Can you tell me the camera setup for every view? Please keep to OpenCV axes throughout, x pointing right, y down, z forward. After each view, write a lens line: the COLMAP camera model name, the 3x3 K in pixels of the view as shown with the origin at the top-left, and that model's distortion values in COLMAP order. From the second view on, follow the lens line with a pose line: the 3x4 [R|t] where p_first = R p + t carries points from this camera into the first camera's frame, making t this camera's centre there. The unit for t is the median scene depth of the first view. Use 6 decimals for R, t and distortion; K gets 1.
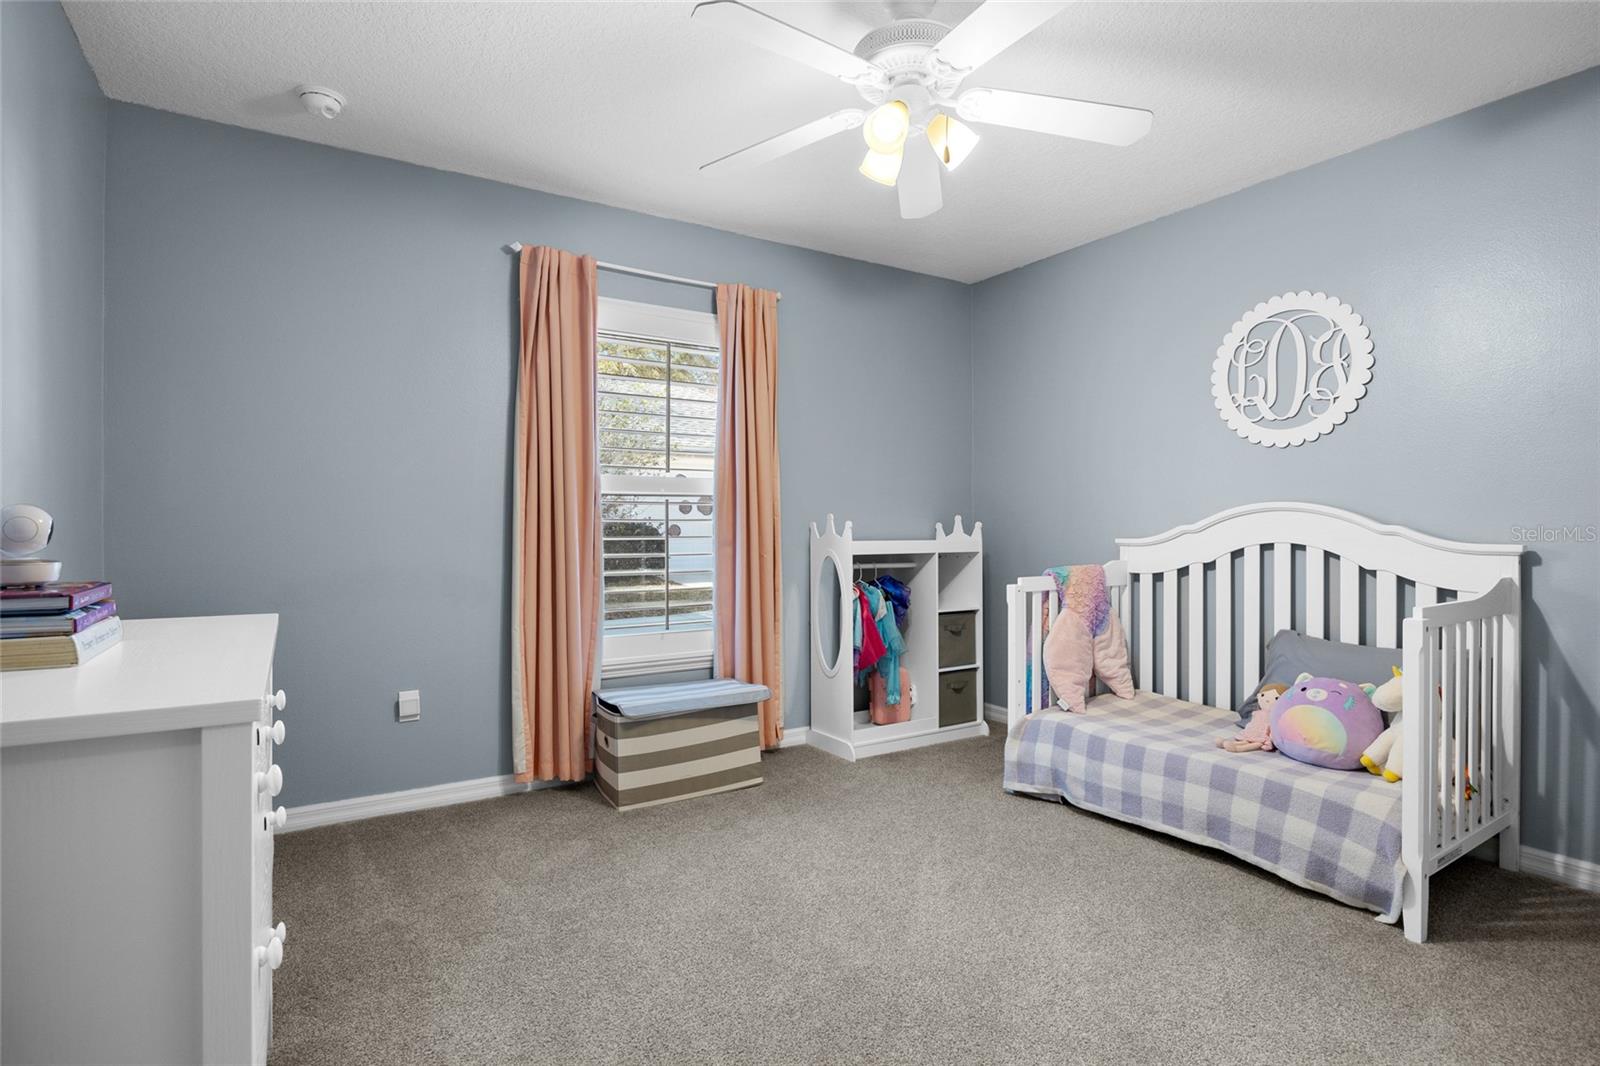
lens RADIAL K [[772.0, 0, 803.9], [0, 772.0, 531.8], [0, 0, 1]] dist [0.001637, 0.000226]
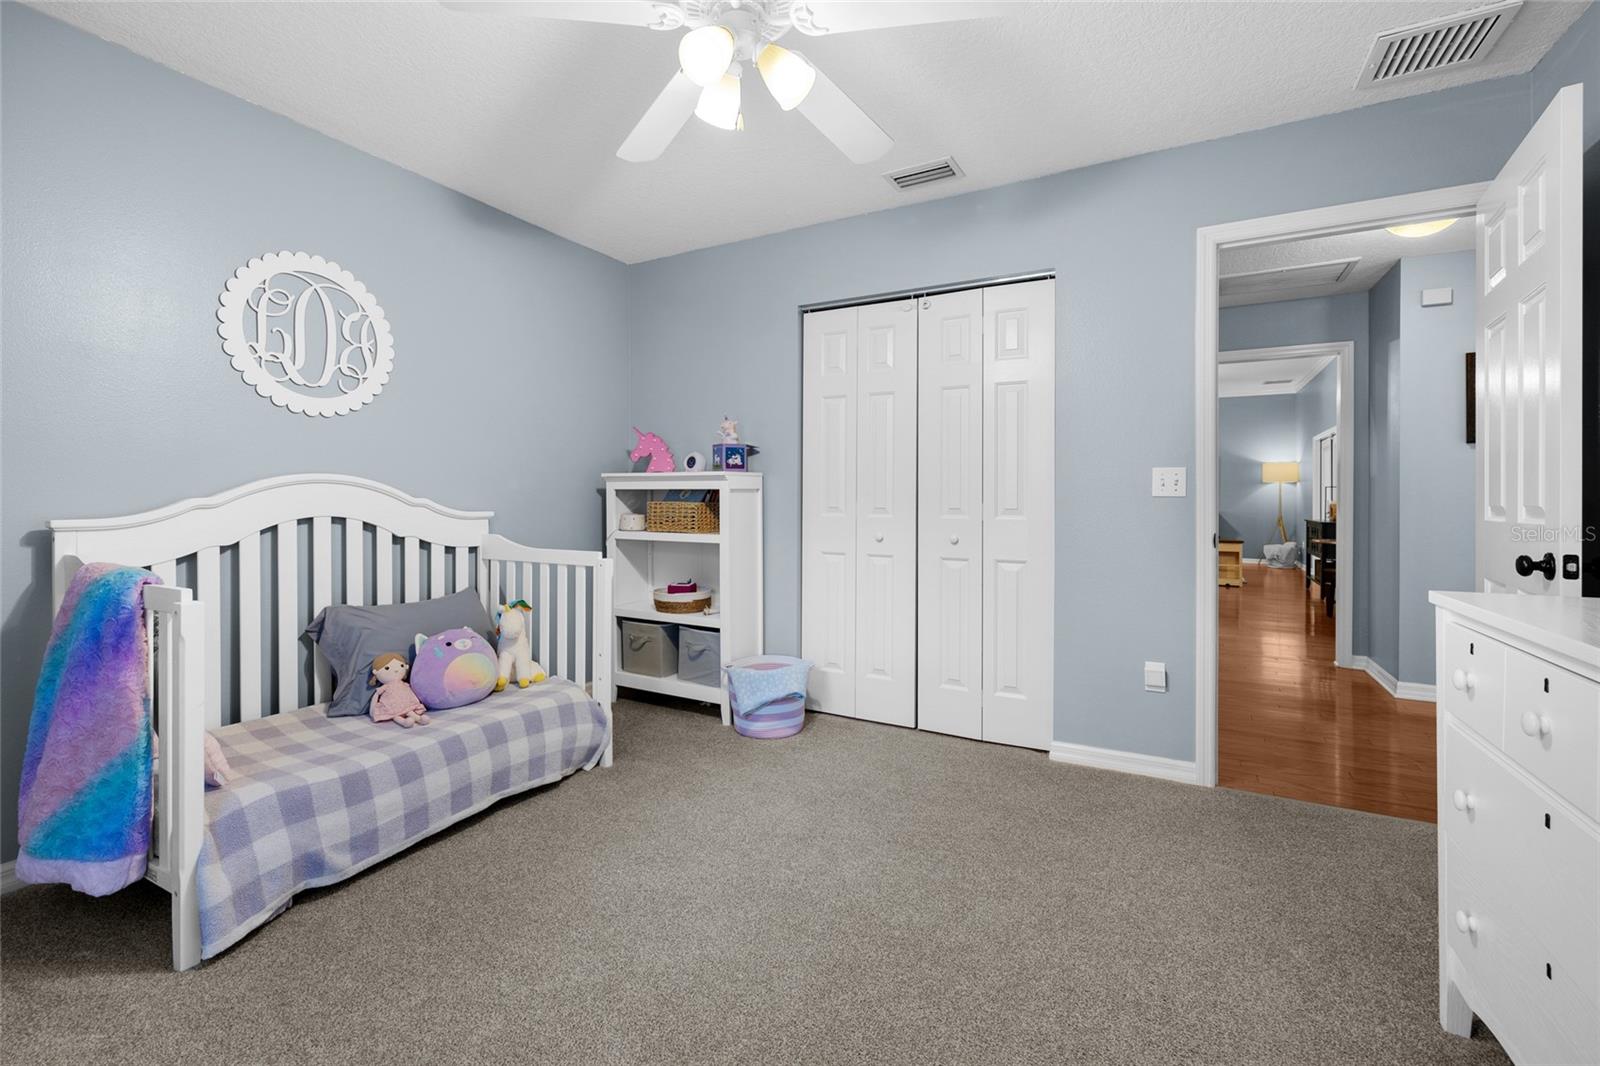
lens RADIAL K [[677.4, 0, 802.3], [0, 677.4, 498.0], [0, 0, 1]] dist [0.000960, -0.000835]
pose [[-0.469708, -0.005129, 0.882807, -0.417825], [0.001535, 0.999977, 0.006626, -0.013724], [-0.882821, 0.004468, -0.469689, 0.902546]]
